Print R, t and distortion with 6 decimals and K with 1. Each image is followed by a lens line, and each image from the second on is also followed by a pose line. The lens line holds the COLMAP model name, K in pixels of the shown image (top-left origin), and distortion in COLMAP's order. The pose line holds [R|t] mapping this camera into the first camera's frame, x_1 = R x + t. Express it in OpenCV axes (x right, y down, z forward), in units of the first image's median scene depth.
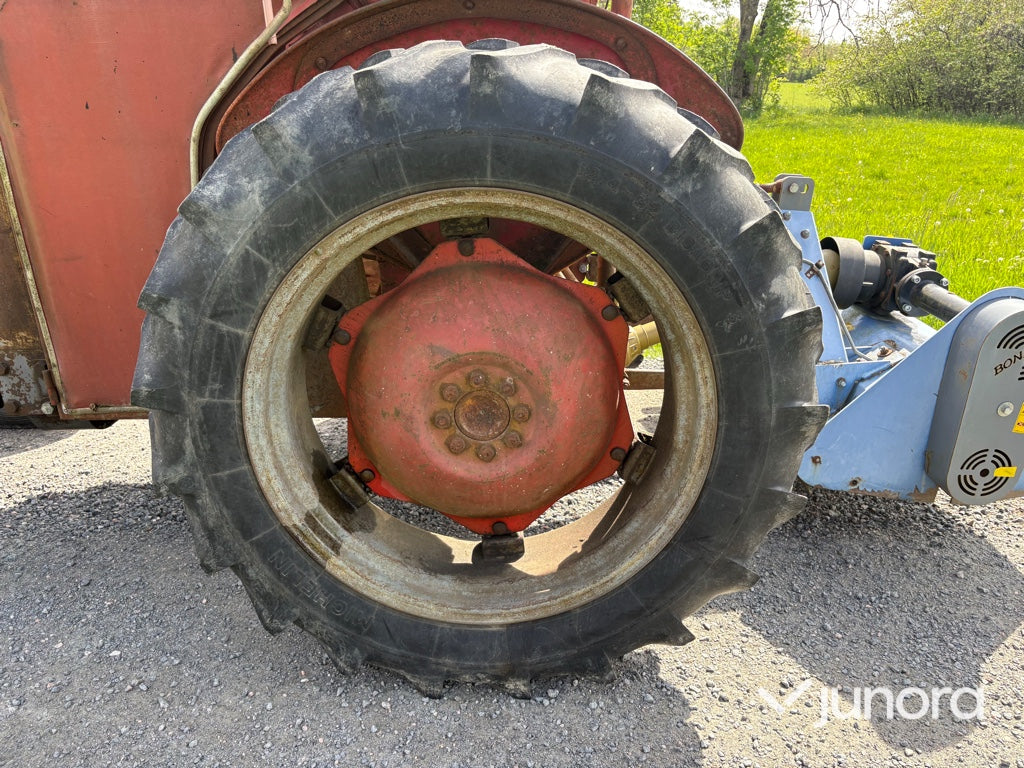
lens RADIAL K [[762.9, 0, 516.5], [0, 762.9, 396.9], [0, 0, 1]] dist [0.080429, -0.095713]
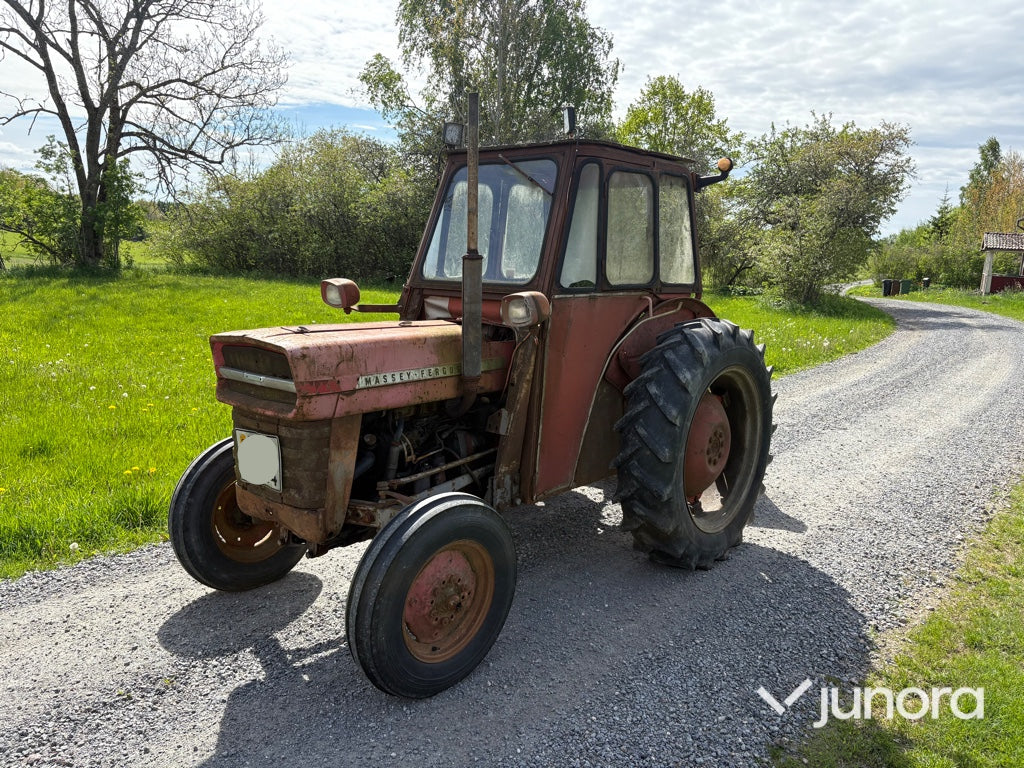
lens RADIAL K [[773.3, 0, 512.0], [0, 773.3, 384.0], [0, 0, 1]] dist [0.057785, -0.062169]
pose [[0.643334, -0.098150, 0.759268, -2.493835], [0.244856, 0.966035, -0.082590, -0.134821], [-0.725373, 0.239044, 0.645517, -0.299012]]
